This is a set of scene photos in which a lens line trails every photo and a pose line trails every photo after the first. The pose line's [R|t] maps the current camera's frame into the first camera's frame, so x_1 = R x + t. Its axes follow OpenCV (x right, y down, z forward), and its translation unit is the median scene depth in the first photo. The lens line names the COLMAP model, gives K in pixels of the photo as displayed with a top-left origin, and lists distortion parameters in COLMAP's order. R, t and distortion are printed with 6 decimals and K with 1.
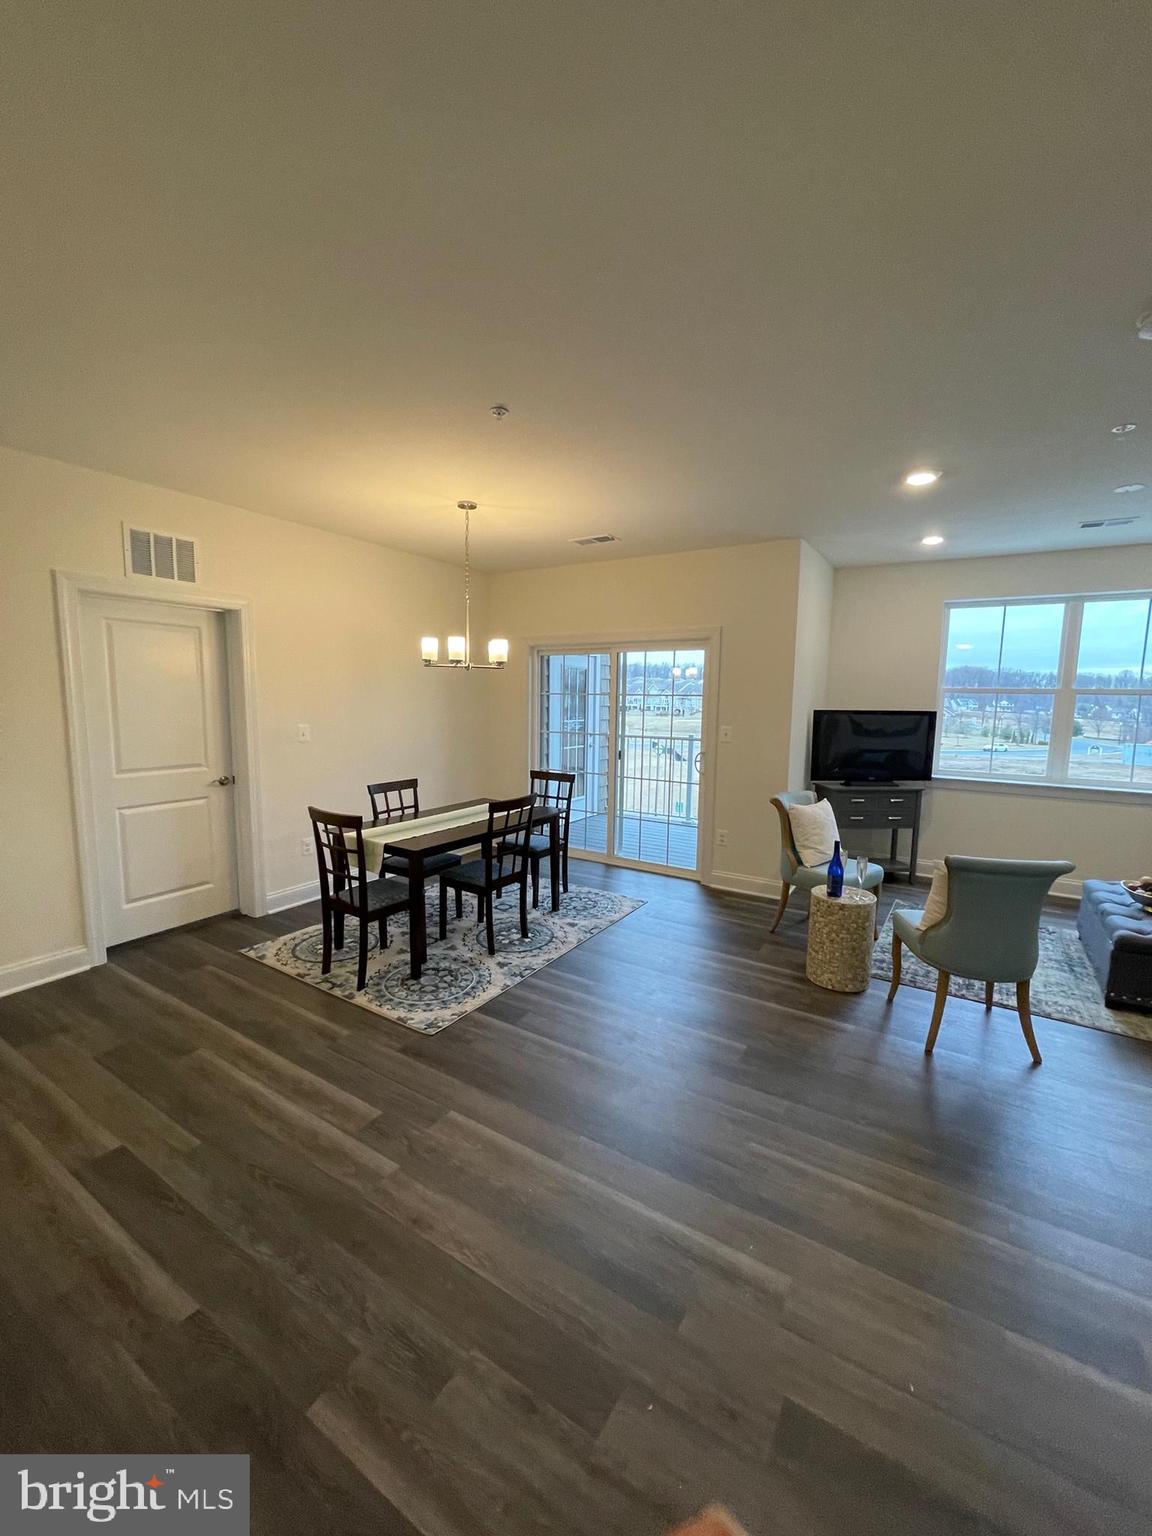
lens RADIAL K [[616.9, 0, 578.2], [0, 616.9, 762.8], [0, 0, 1]] dist [-0.001382, 0.001743]
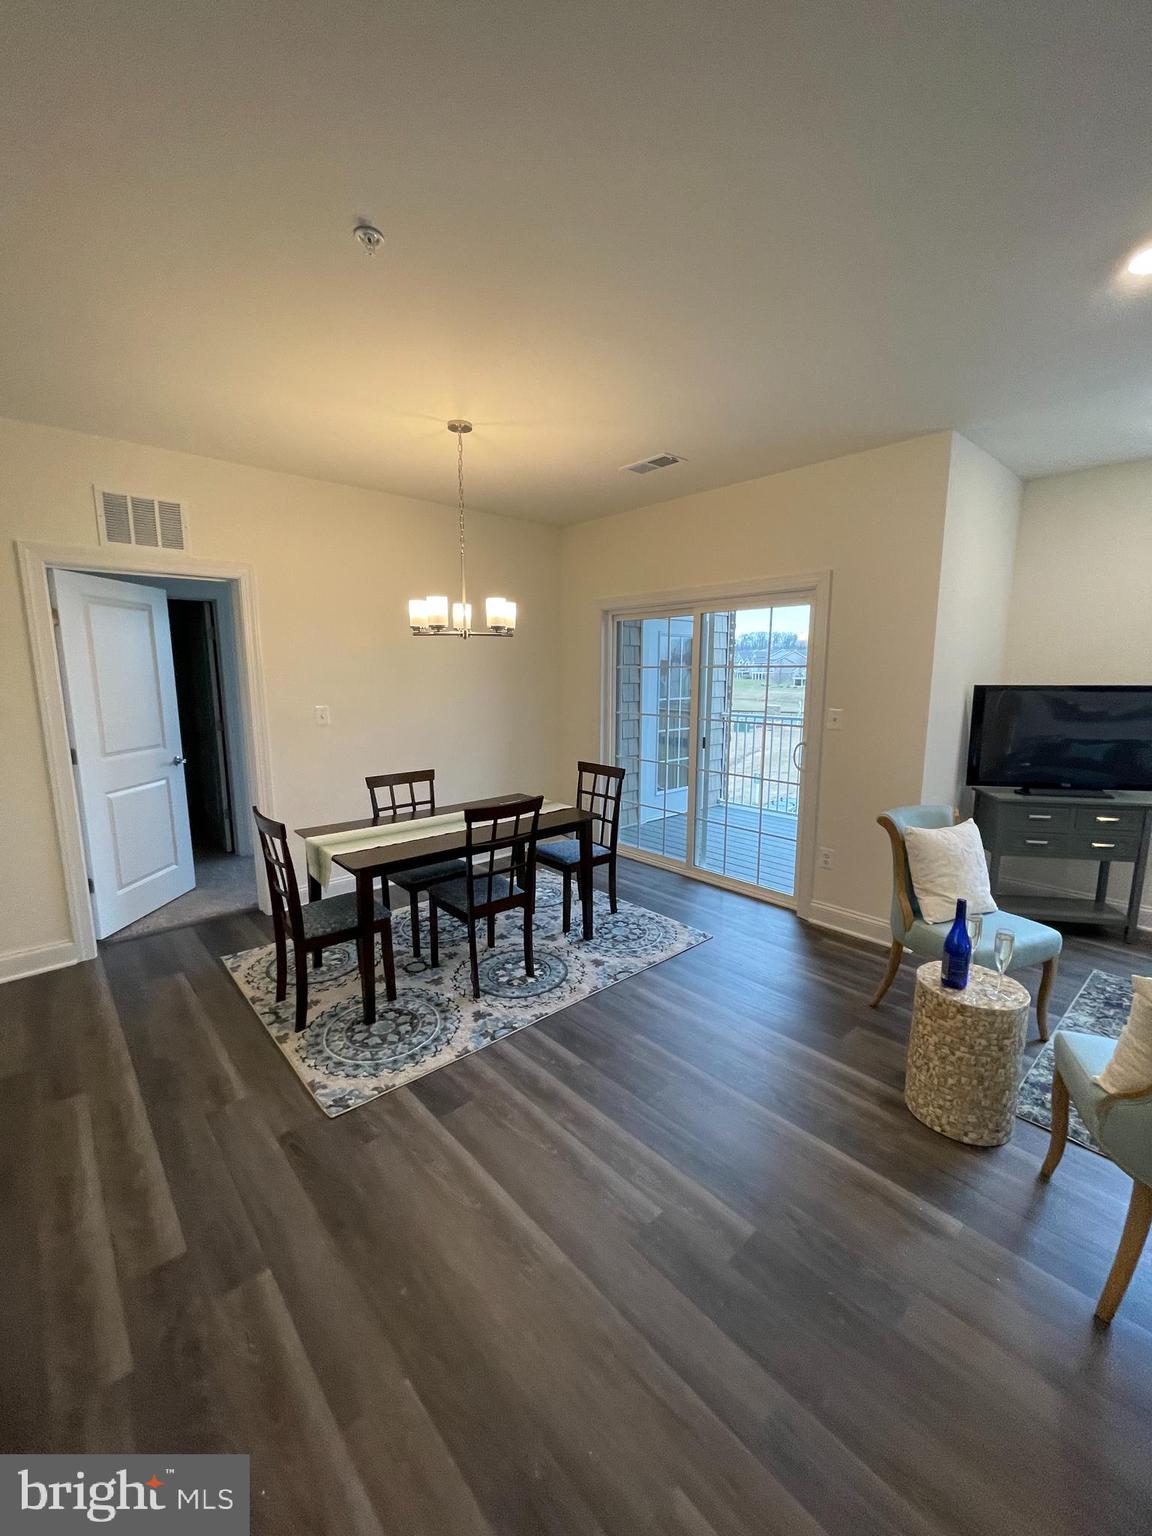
lens RADIAL K [[616.9, 0, 578.2], [0, 616.9, 764.6], [0, 0, 1]] dist [-0.001382, 0.001743]
pose [[0.963542, 0.027258, -0.266165, 0.179173], [-0.015832, 0.998862, 0.044979, -0.025915], [0.267088, -0.039125, 0.962878, 0.262099]]
